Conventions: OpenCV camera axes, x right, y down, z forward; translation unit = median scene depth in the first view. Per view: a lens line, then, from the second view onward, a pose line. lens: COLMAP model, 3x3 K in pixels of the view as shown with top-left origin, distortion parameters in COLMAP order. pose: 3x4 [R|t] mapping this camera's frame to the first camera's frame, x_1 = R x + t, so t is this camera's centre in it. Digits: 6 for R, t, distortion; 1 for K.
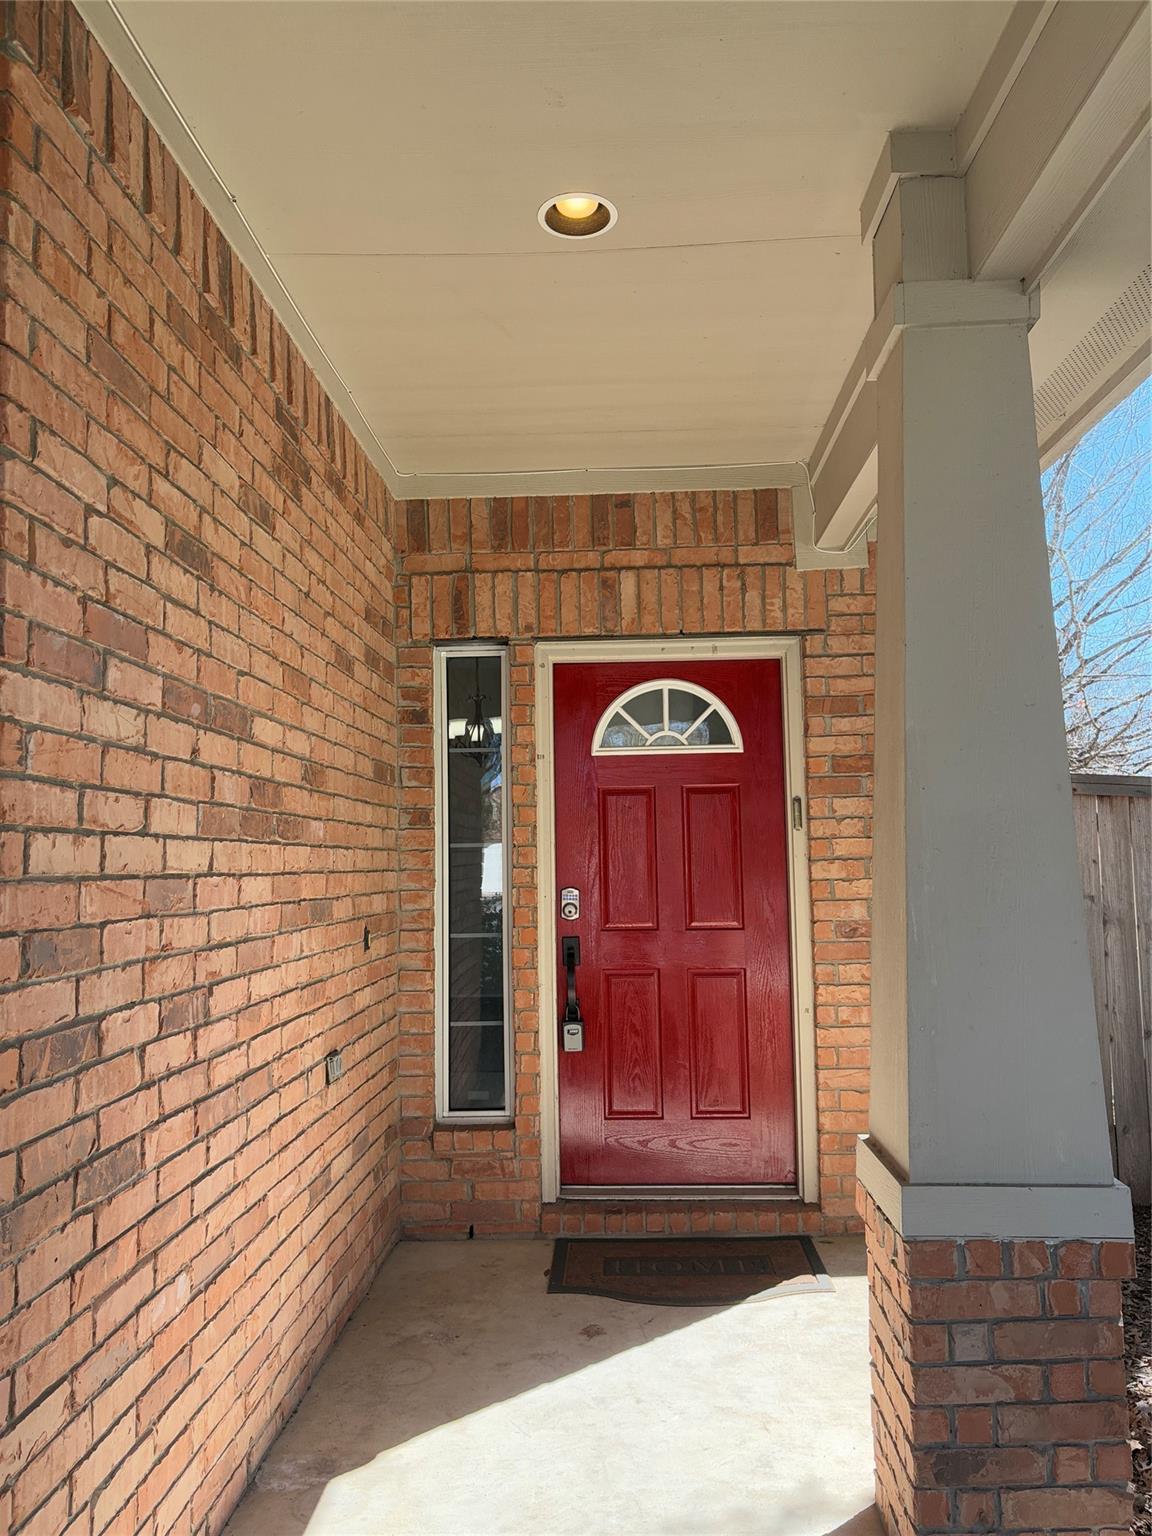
lens RADIAL K [[1161.2, 0, 575.9], [0, 1161.2, 771.0], [0, 0, 1]] dist [0.077741, -0.083326]
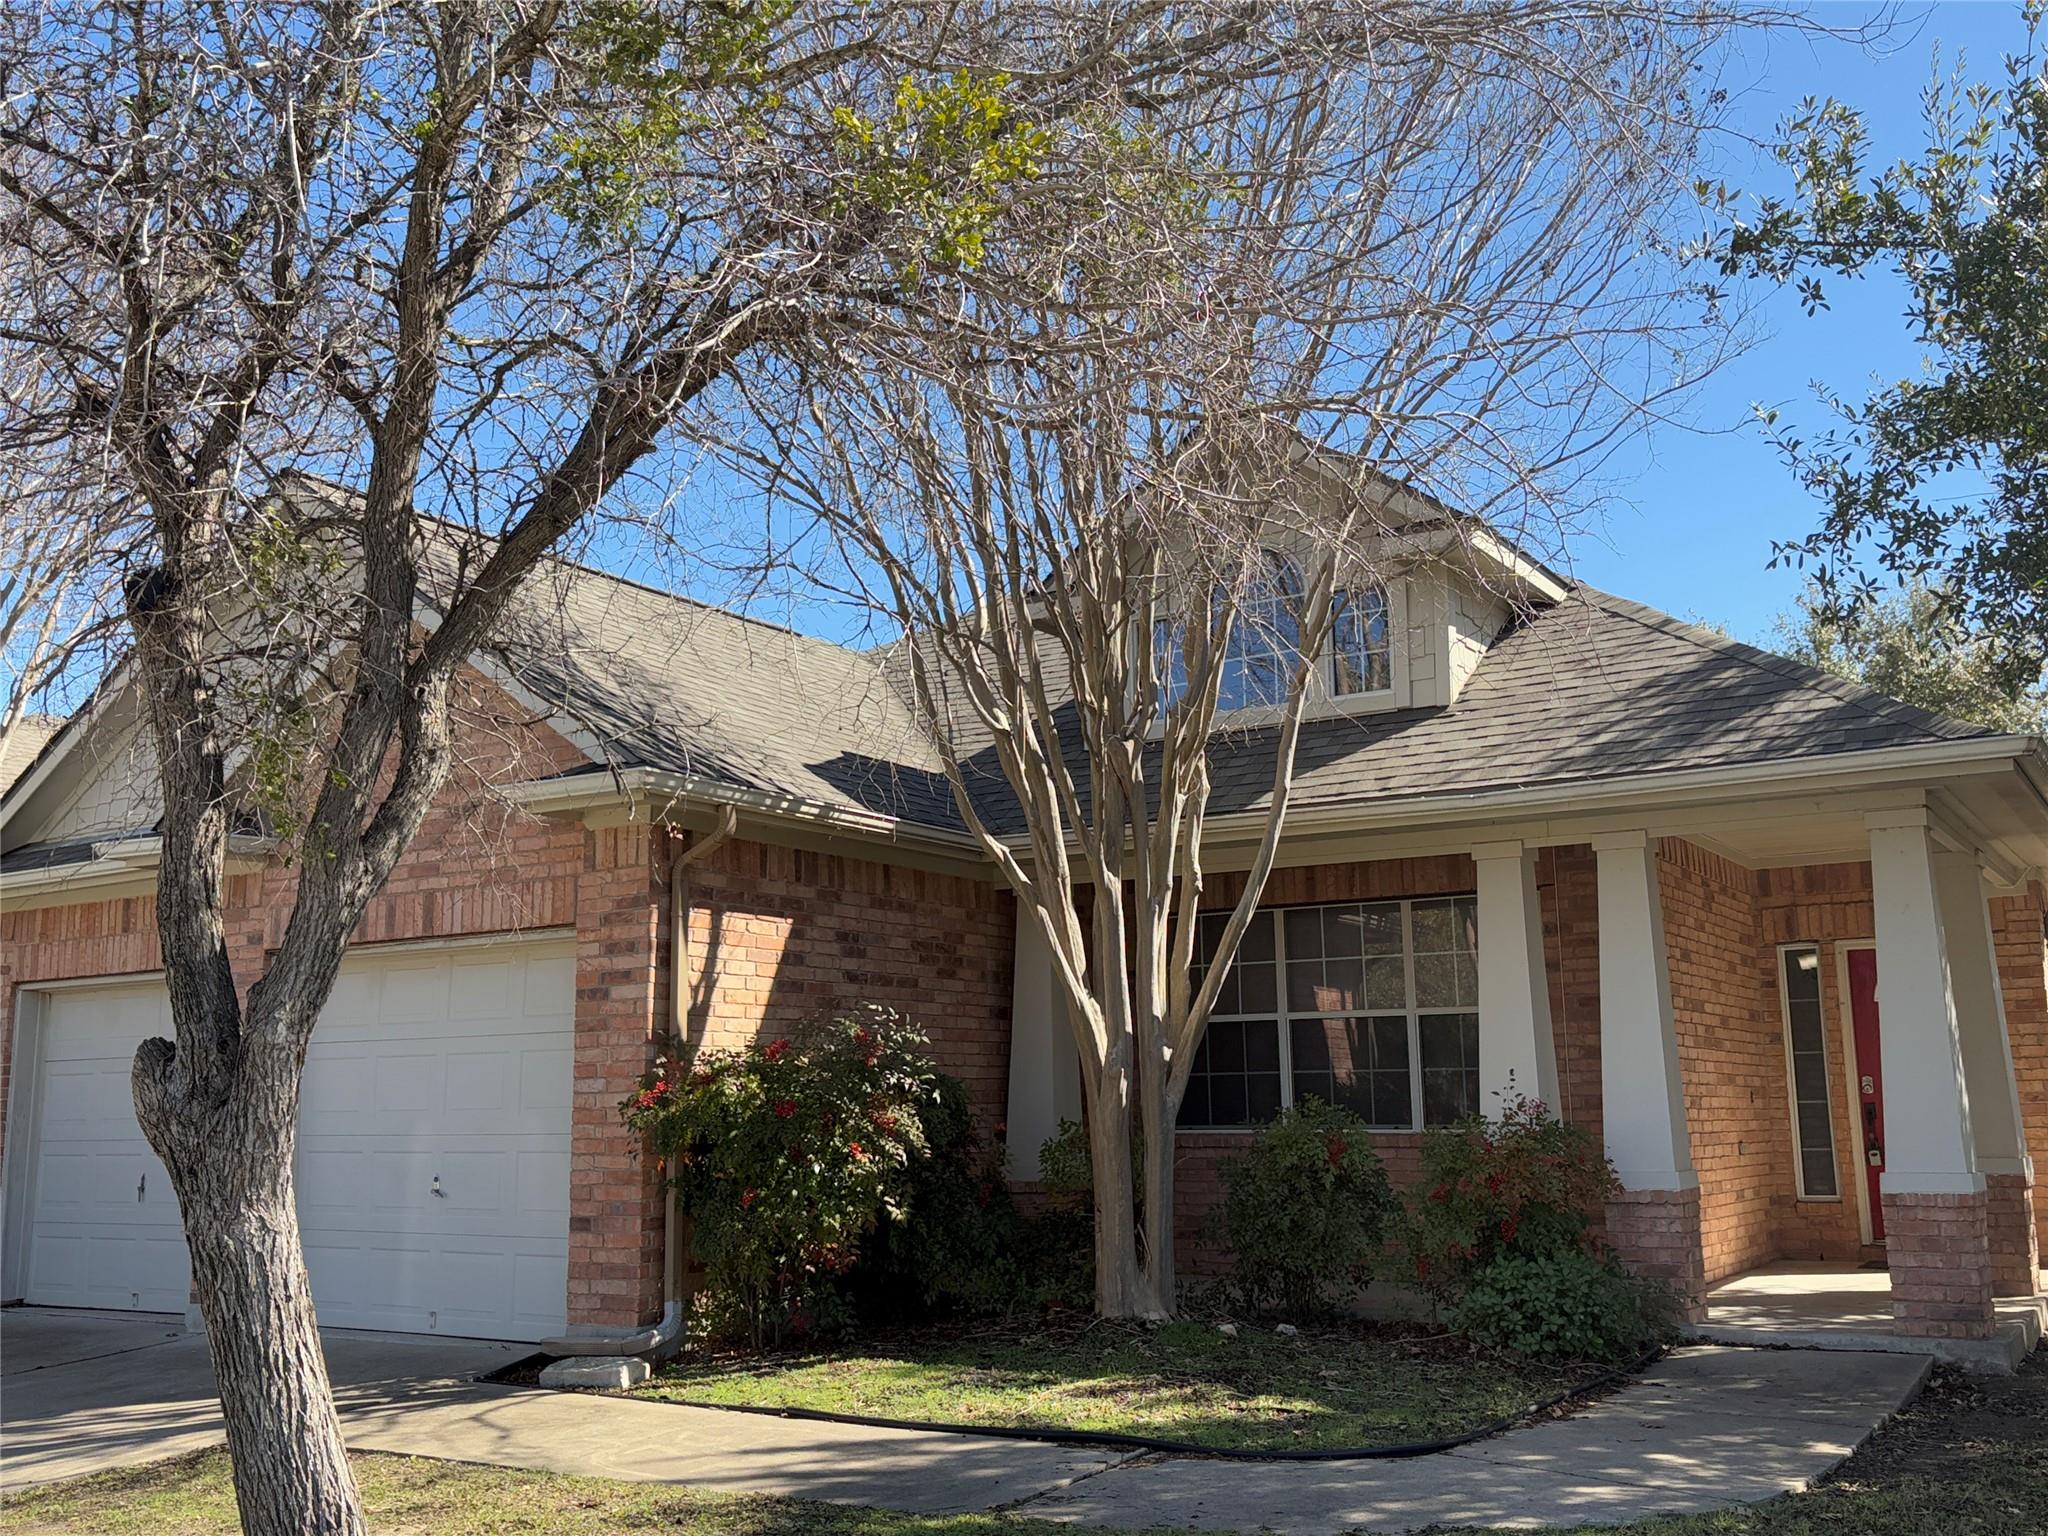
lens RADIAL K [[1912.8, 0, 1023.9], [0, 1912.8, 767.6], [0, 0, 1]] dist [-0.005766, 0.000000]
pose [[0.866105, -0.082971, -0.492928, 0.434460], [0.035036, 0.993779, -0.105715, -0.128807], [0.498633, 0.074290, 0.863624, -2.696385]]
